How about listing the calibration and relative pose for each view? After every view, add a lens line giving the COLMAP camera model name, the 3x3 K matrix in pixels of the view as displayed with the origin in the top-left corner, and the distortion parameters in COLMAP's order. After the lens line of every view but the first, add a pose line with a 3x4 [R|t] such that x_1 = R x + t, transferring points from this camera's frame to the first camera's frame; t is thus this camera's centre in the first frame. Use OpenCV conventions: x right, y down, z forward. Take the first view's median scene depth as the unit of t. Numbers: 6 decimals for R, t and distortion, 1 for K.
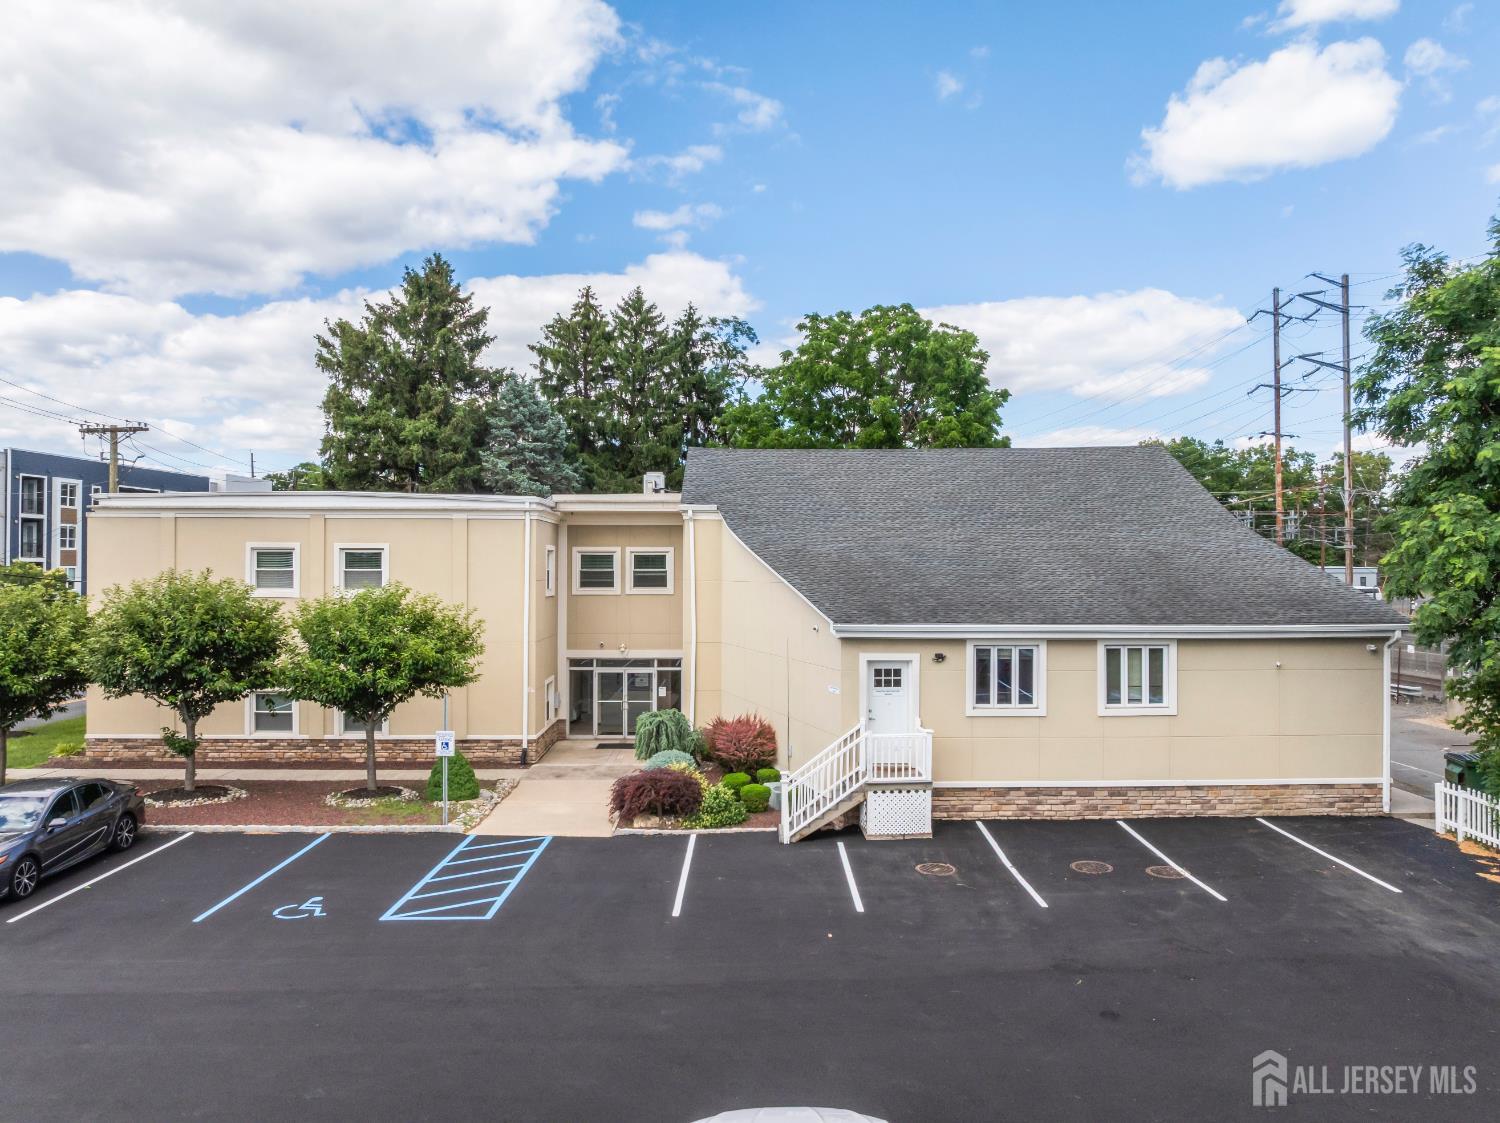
lens RADIAL K [[1060.7, 0, 757.8], [0, 1060.7, 557.0], [0, 0, 1]] dist [-0.037615, 0.000525]
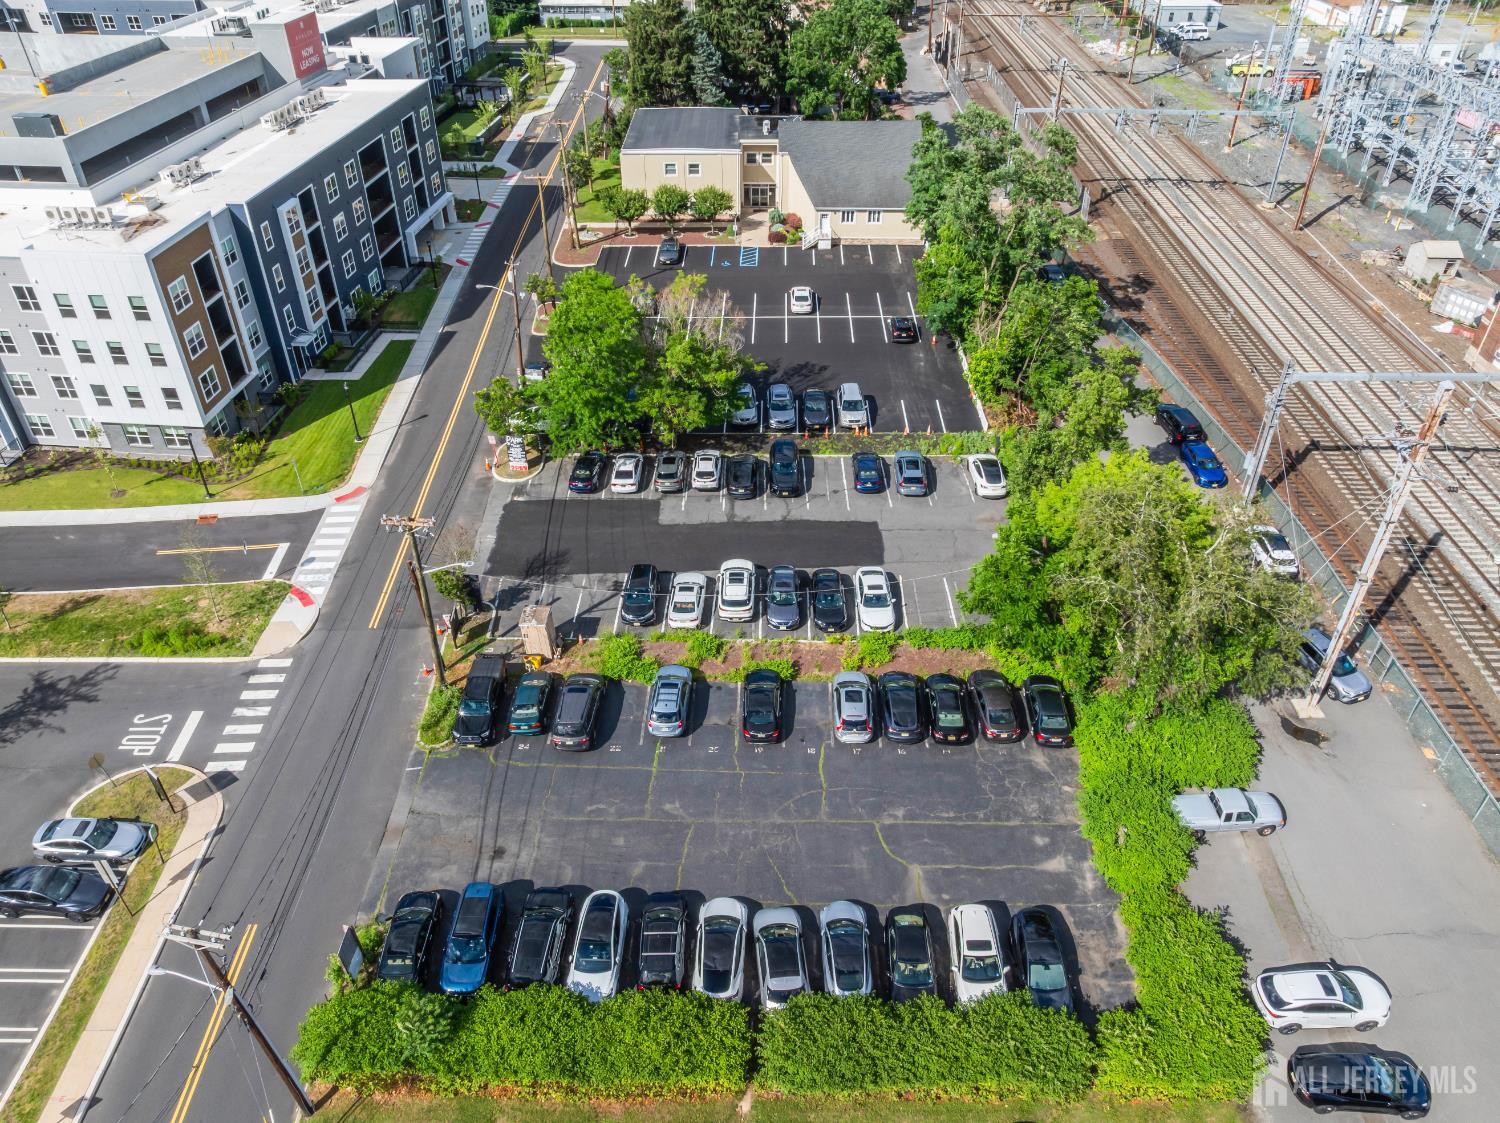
lens RADIAL K [[1052.4, 0, 753.5], [0, 1052.4, 559.8], [0, 0, 1]] dist [-0.034913, 0.000866]
pose [[0.999527, 0.015609, -0.026516, -0.055170], [0.003804, 0.792494, 0.609868, -1.613785], [0.030533, -0.609680, 0.792060, -3.900747]]
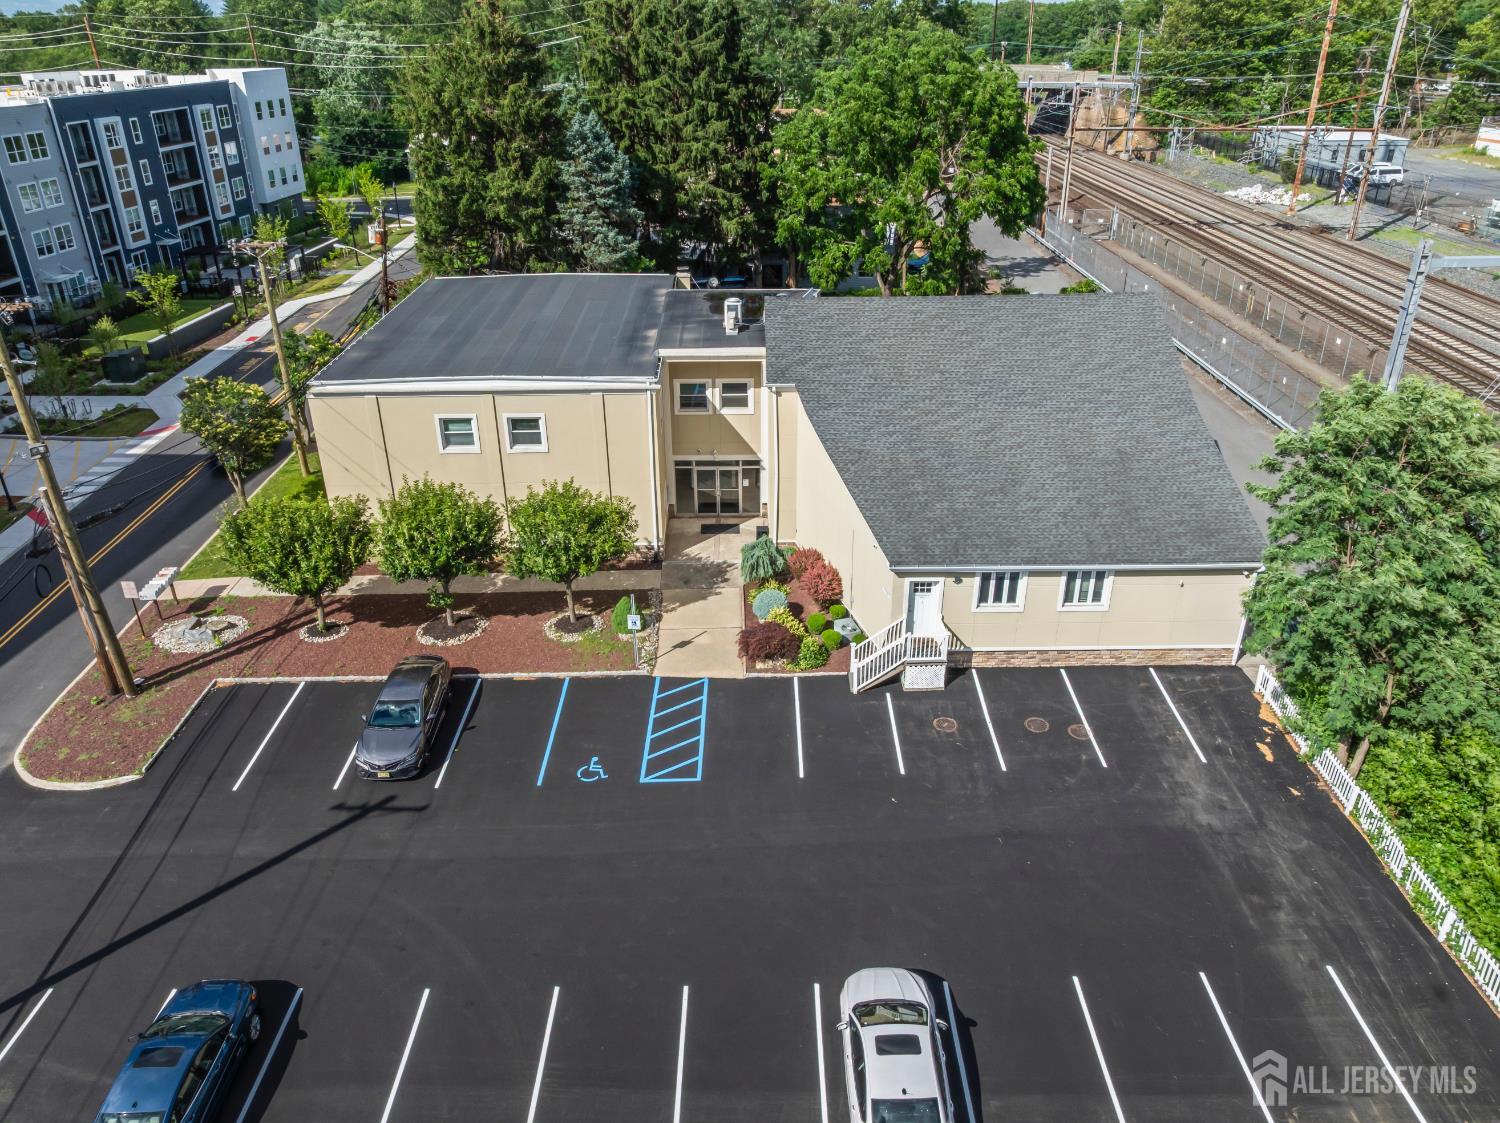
lens RADIAL K [[1050.2, 0, 756.7], [0, 1050.2, 564.8], [0, 0, 1]] dist [-0.030872, 0.001976]
pose [[0.999947, -0.004985, -0.009058, -0.102771], [0.008671, 0.881511, 0.472084, -0.633006], [0.005631, -0.472137, 0.881507, -0.321180]]
